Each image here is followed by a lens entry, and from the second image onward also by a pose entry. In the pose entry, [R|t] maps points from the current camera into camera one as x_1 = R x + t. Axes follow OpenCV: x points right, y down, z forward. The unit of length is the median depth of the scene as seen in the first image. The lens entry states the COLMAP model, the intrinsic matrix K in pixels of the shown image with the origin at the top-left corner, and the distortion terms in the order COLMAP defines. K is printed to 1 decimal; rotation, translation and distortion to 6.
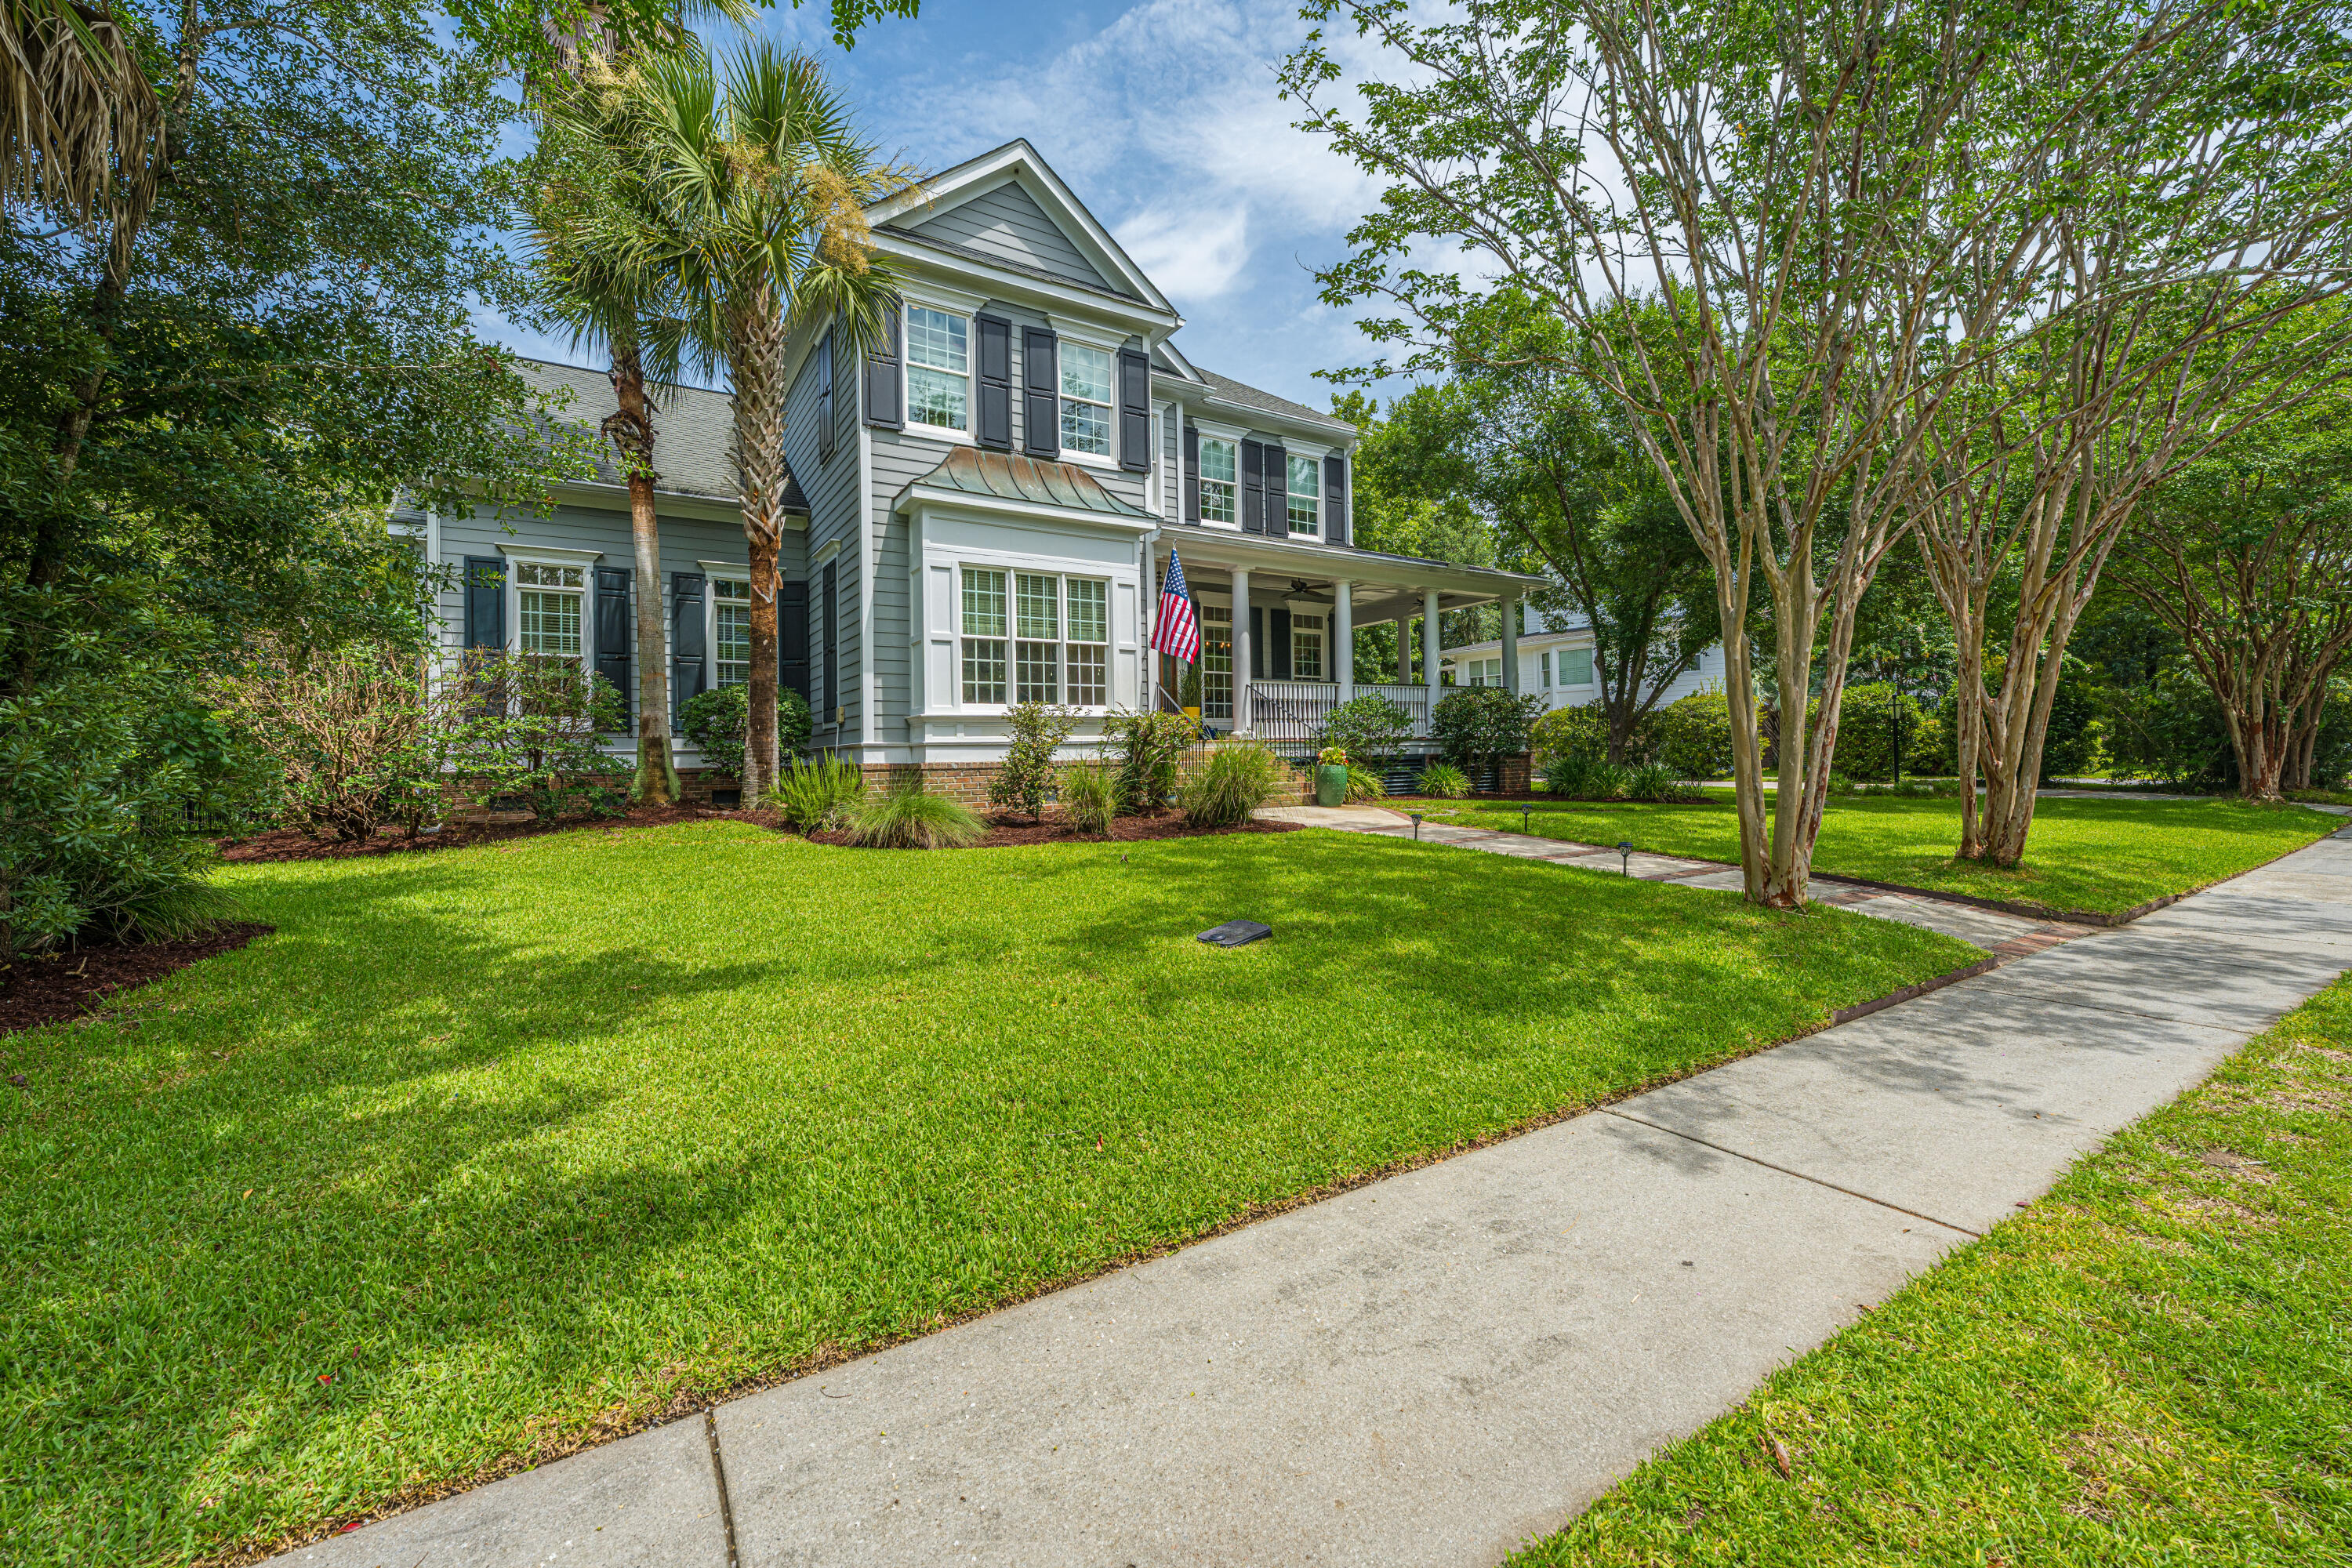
lens RADIAL K [[952.0, 0, 1174.4], [0, 952.0, 743.7], [0, 0, 1]] dist [-0.000908, -0.000055]
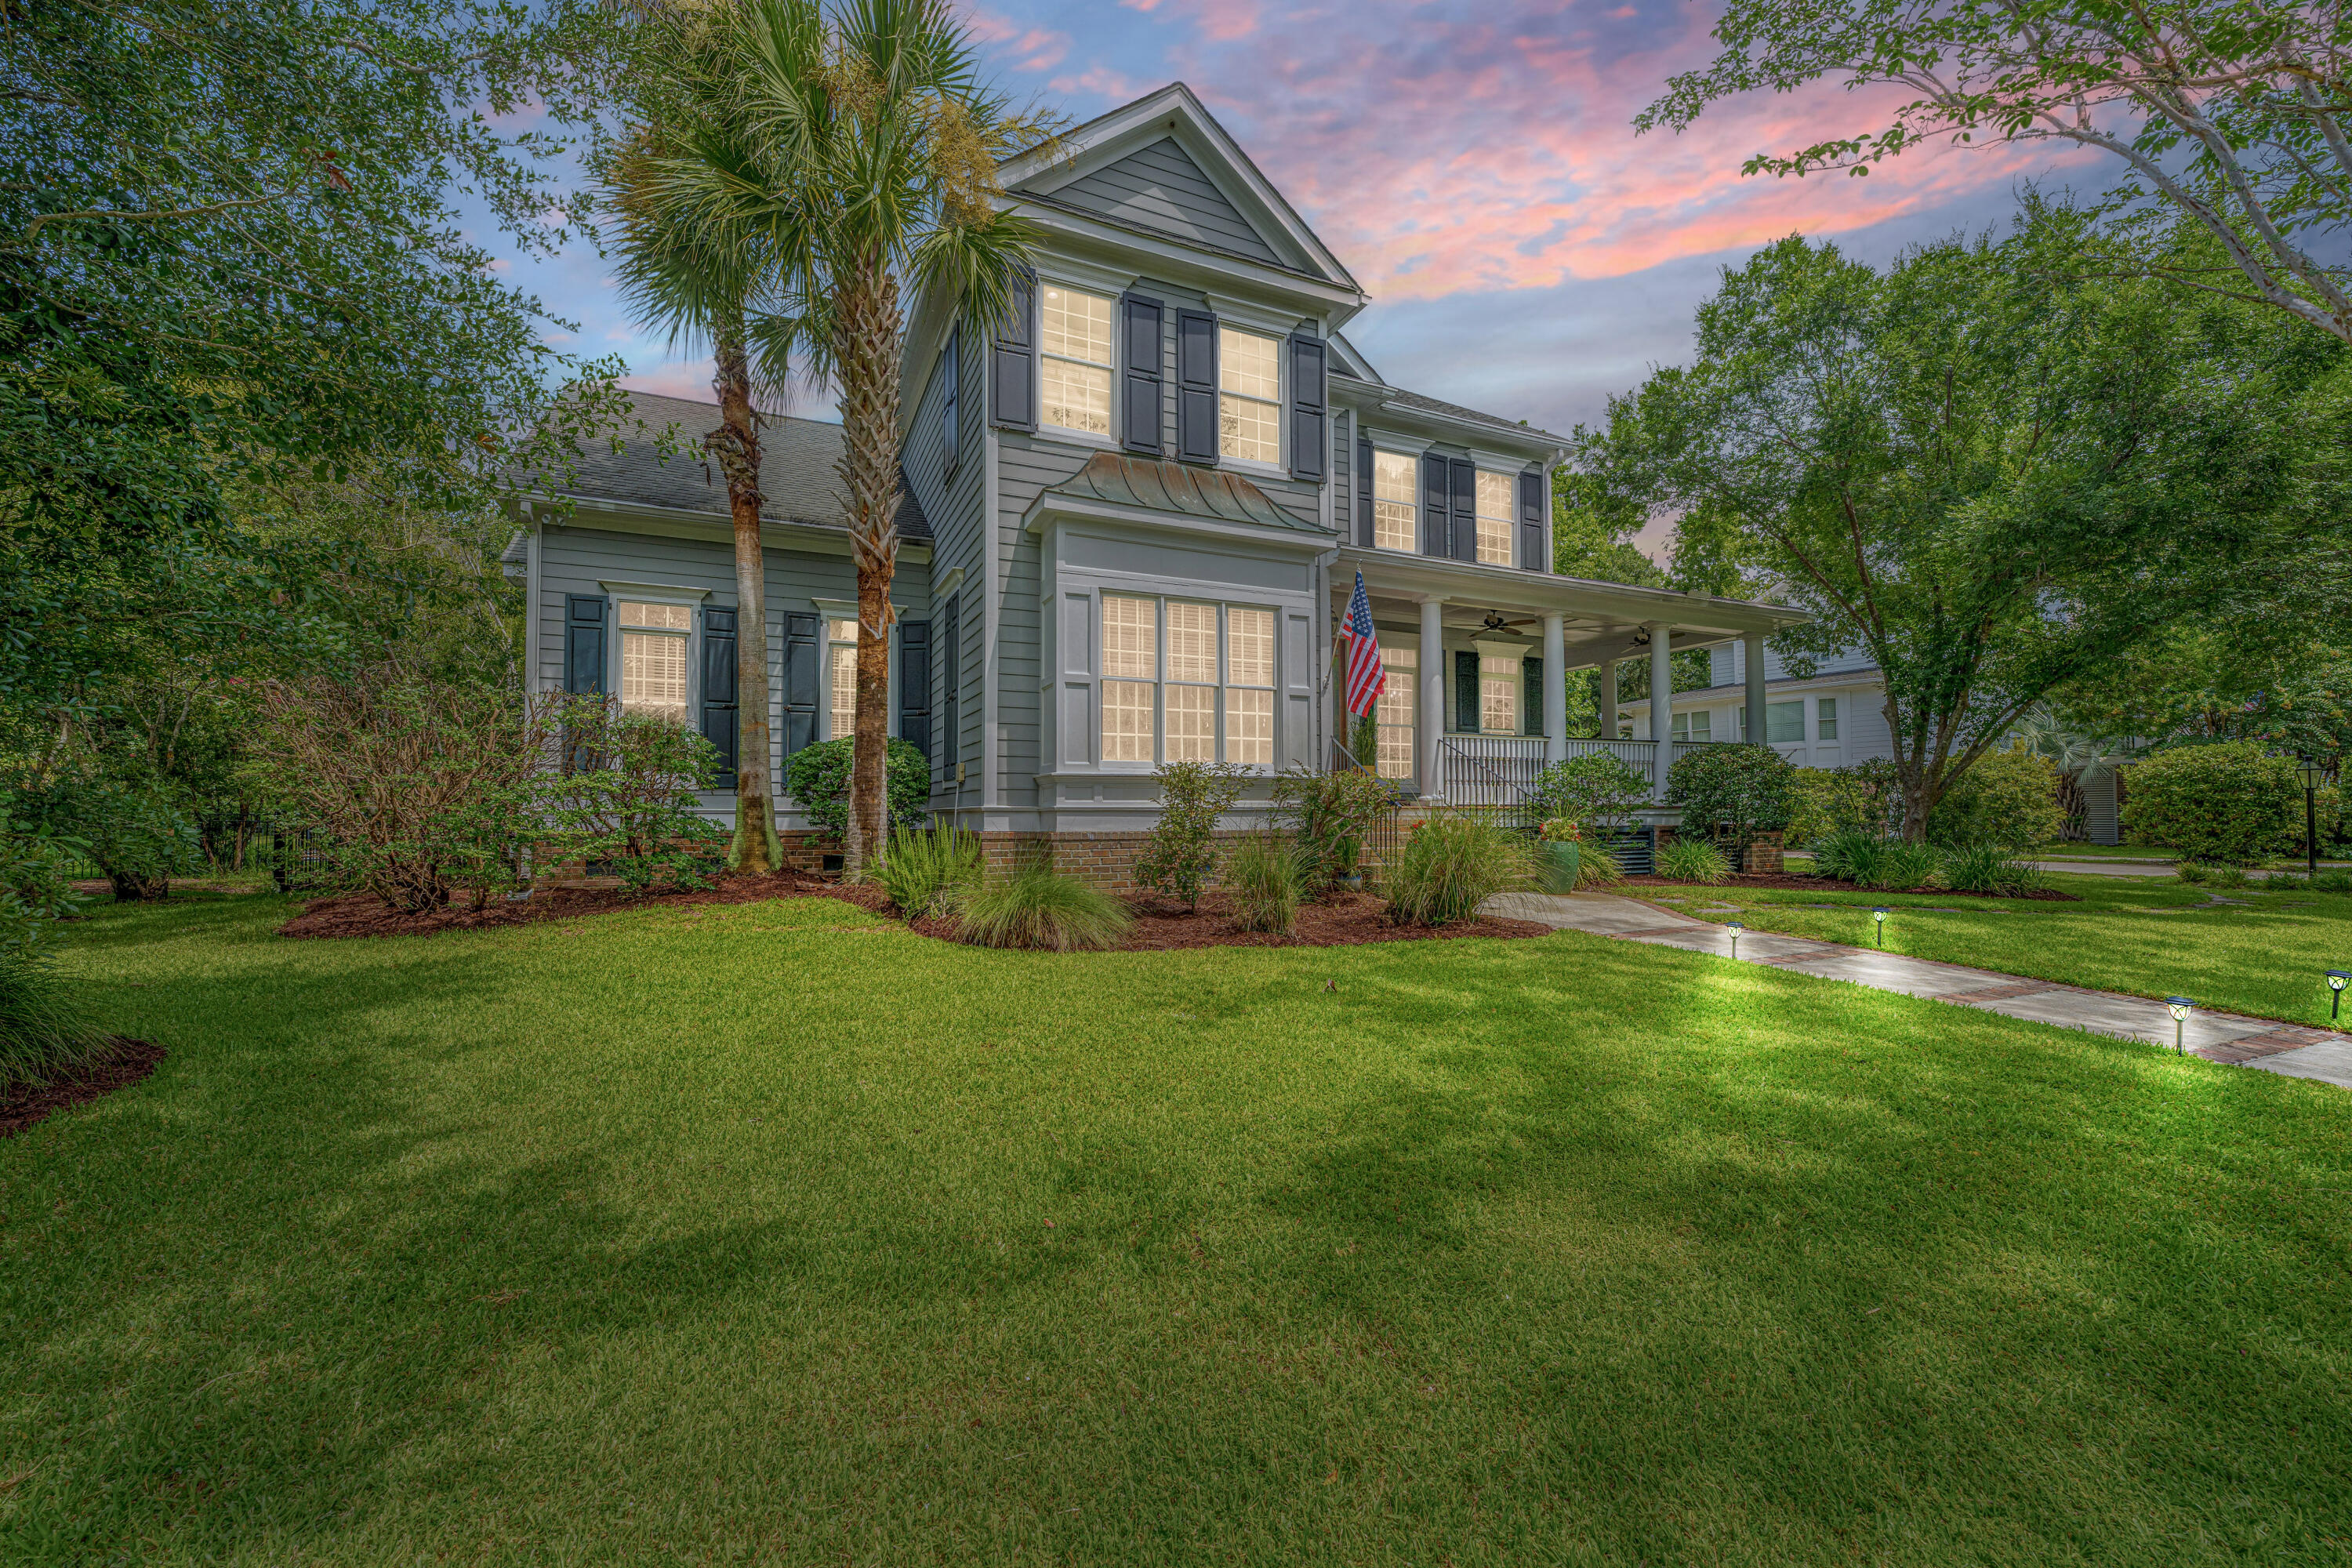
lens RADIAL K [[952.0, 0, 1180.0], [0, 952.0, 789.7], [0, 0, 1]] dist [-0.000908, -0.000055]
pose [[0.991418, 0.010329, -0.130324, -0.045089], [-0.011781, 0.999877, -0.010371, -0.008266], [0.130200, 0.011817, 0.991417, 0.182654]]
